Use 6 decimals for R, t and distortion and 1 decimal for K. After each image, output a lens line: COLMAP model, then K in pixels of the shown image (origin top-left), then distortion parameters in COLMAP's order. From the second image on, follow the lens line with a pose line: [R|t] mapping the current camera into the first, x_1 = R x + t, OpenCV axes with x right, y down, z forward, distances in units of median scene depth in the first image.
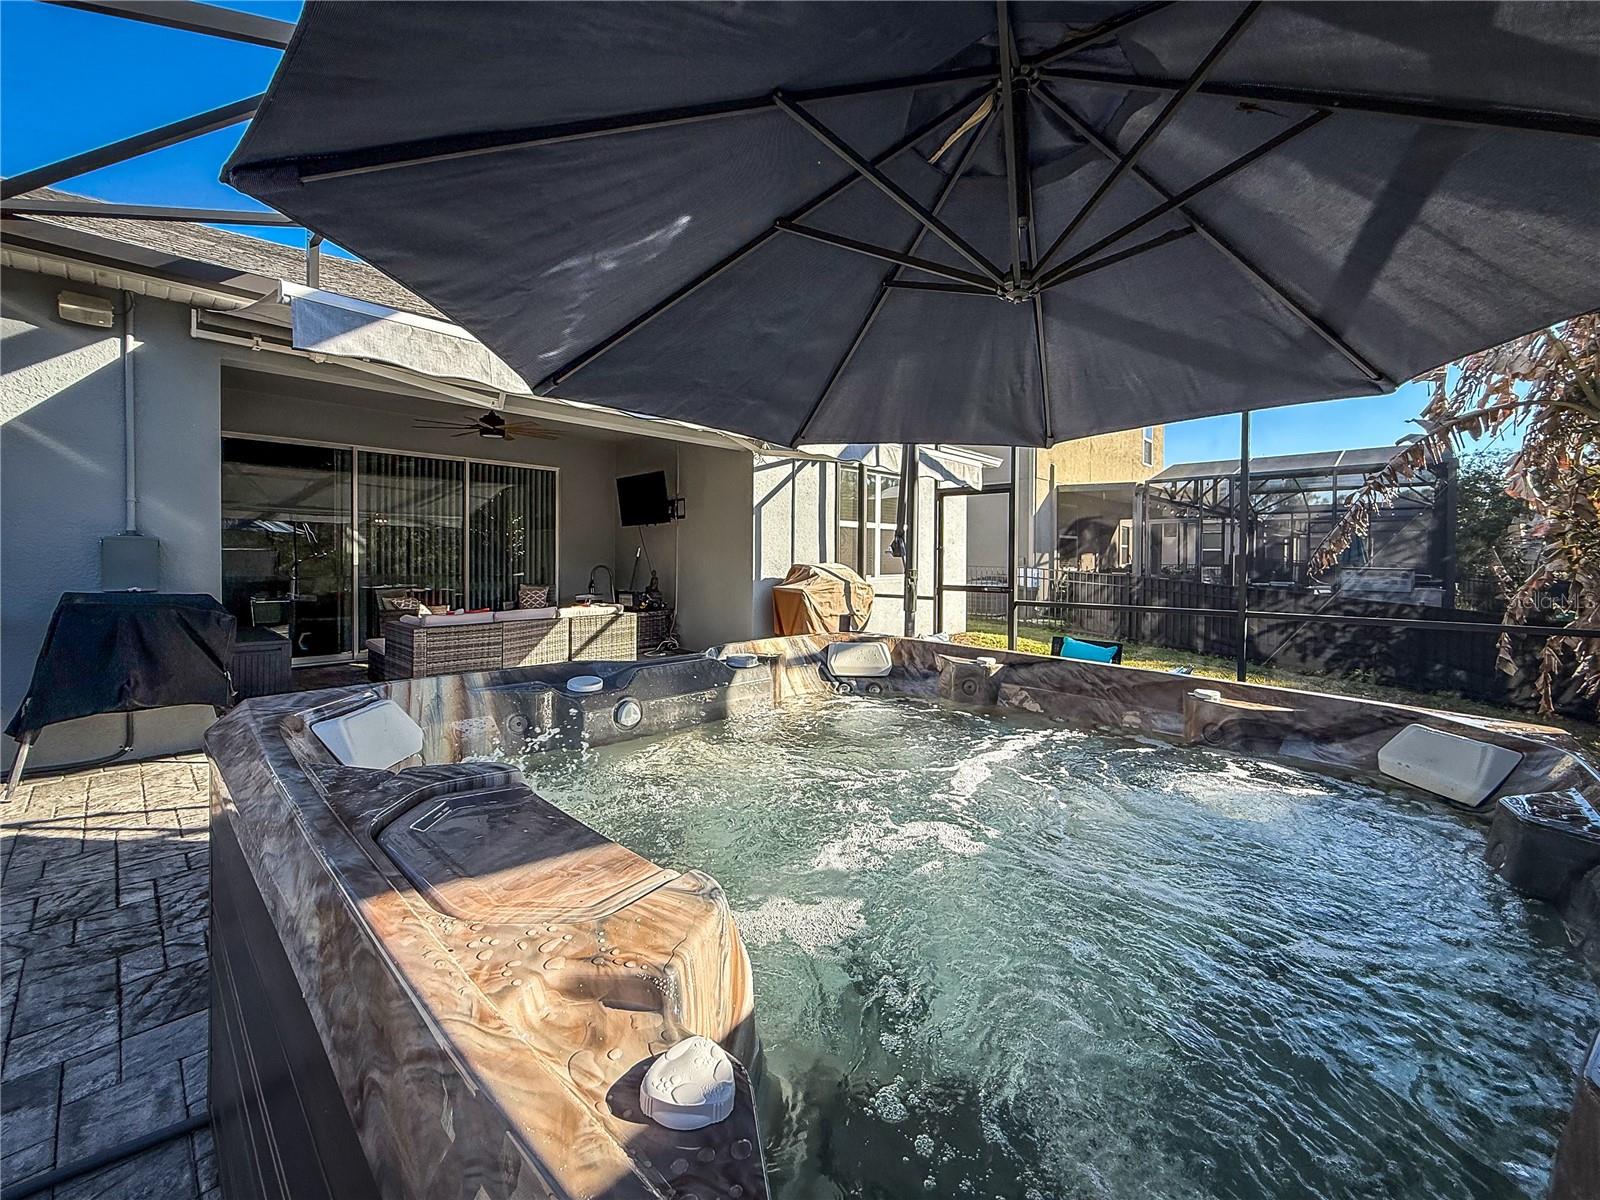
lens RADIAL K [[641.6, 0, 804.7], [0, 641.6, 585.1], [0, 0, 1]] dist [0.000052, 0.000040]
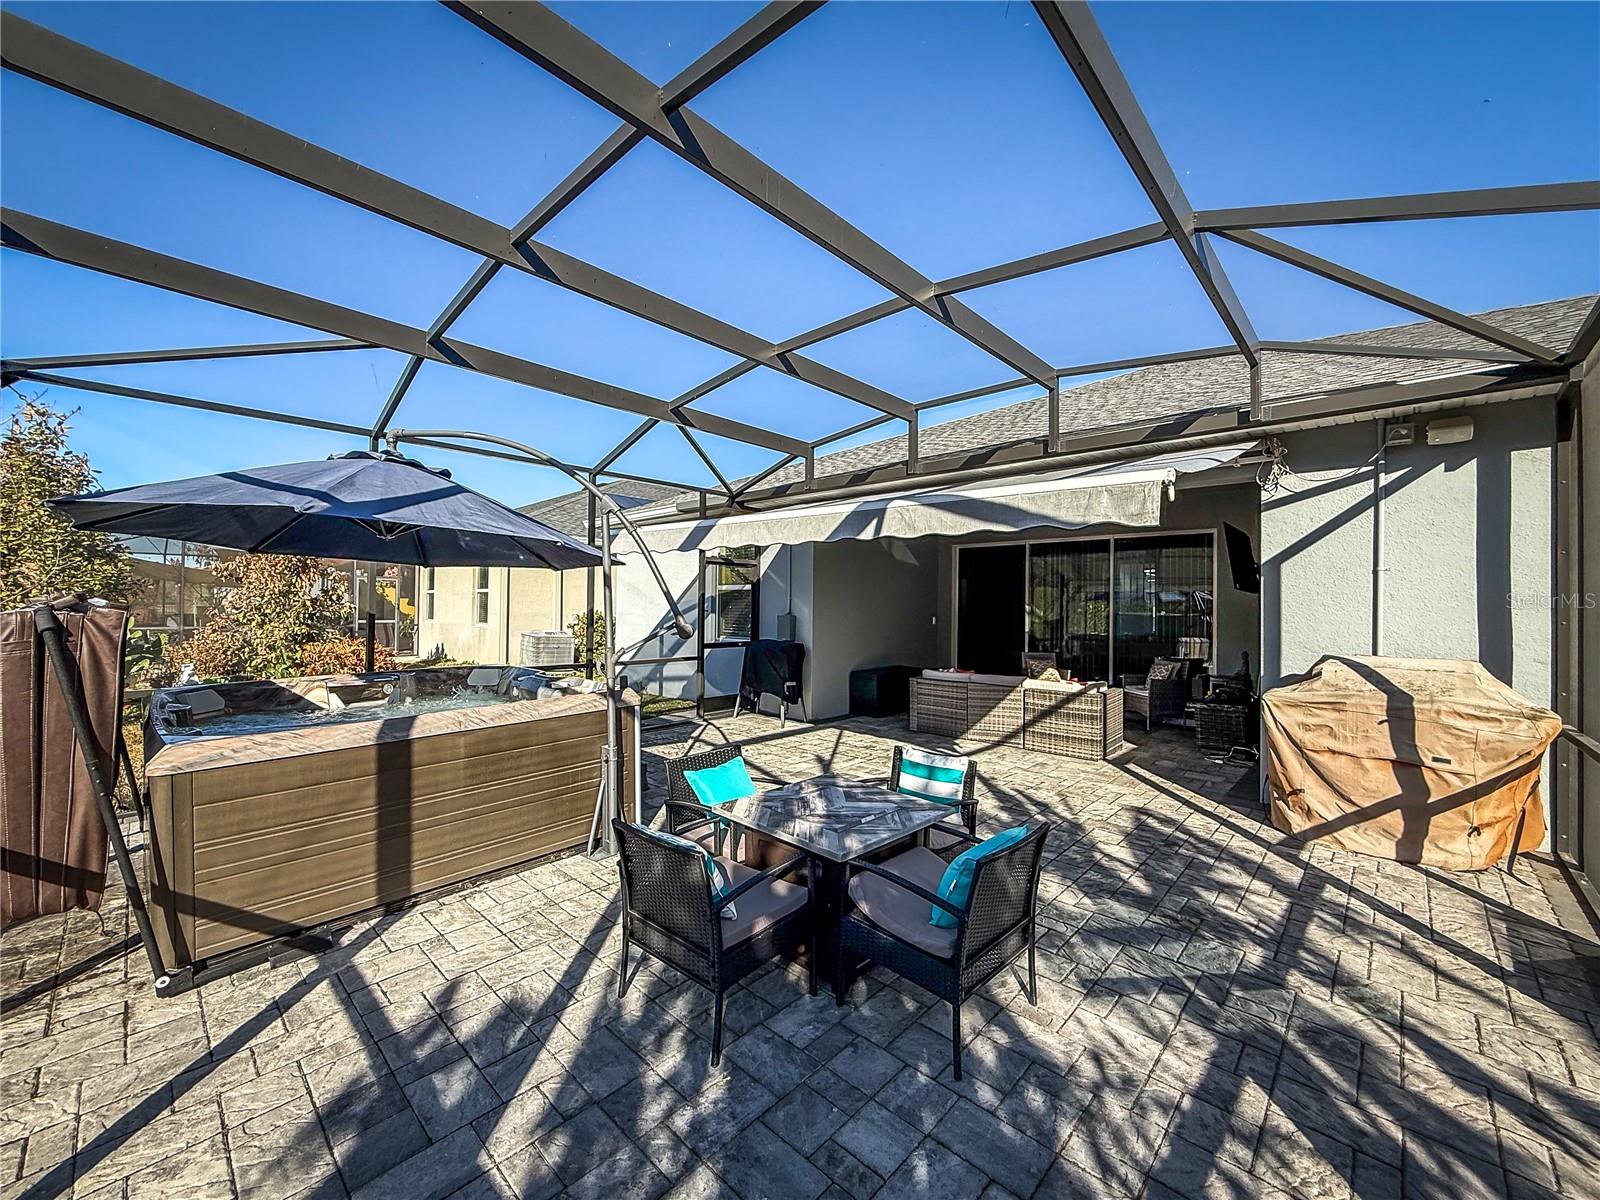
lens RADIAL K [[639.8, 0, 786.7], [0, 639.8, 585.4], [0, 0, 1]] dist [0.008519, 0.000329]
pose [[-0.021463, -0.038226, -0.999039, 0.591973], [-0.047439, 0.998182, -0.037174, -0.051167], [0.998644, 0.046595, -0.023238, 0.525237]]
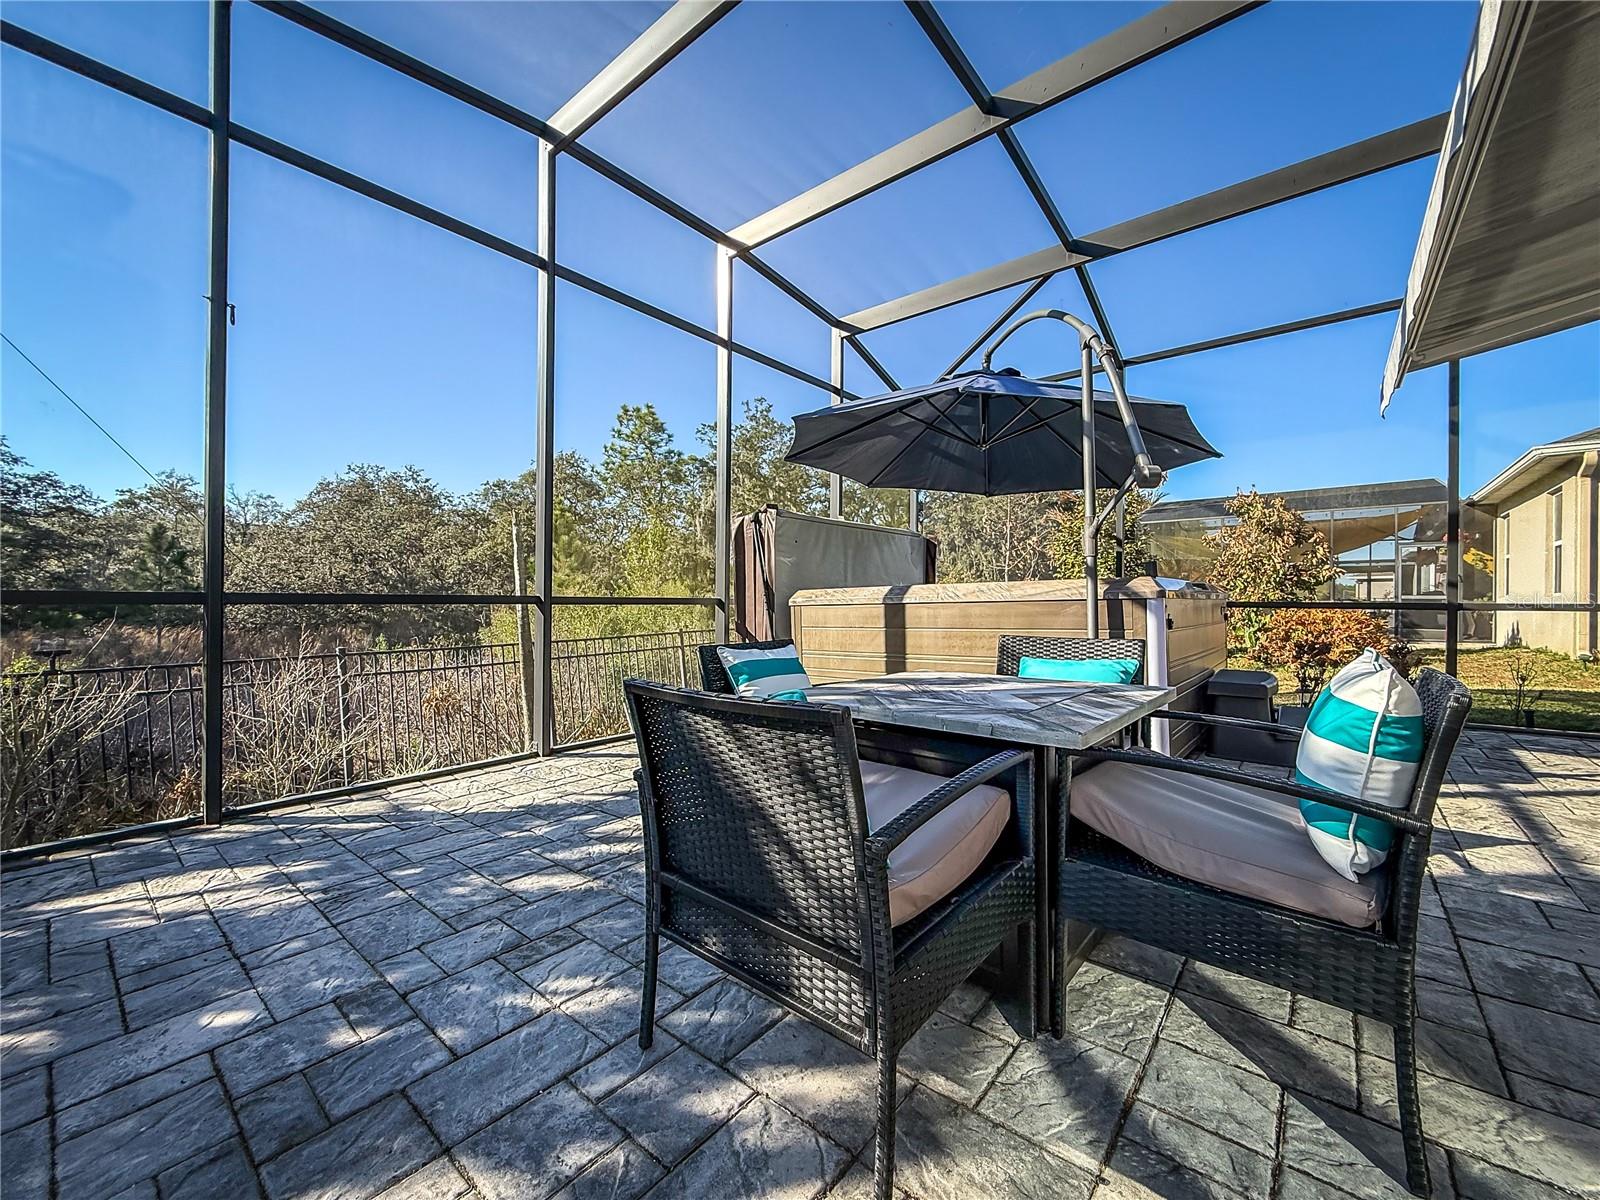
lens RADIAL K [[640.7, 0, 796.1], [0, 640.7, 599.8], [0, 0, 1]] dist [-0.001058, 0.000065]
pose [[-0.998661, -0.015200, -0.049439, 0.268367], [-0.016944, 0.999242, 0.035056, 0.029345], [0.048868, 0.035847, -0.998162, 0.770739]]
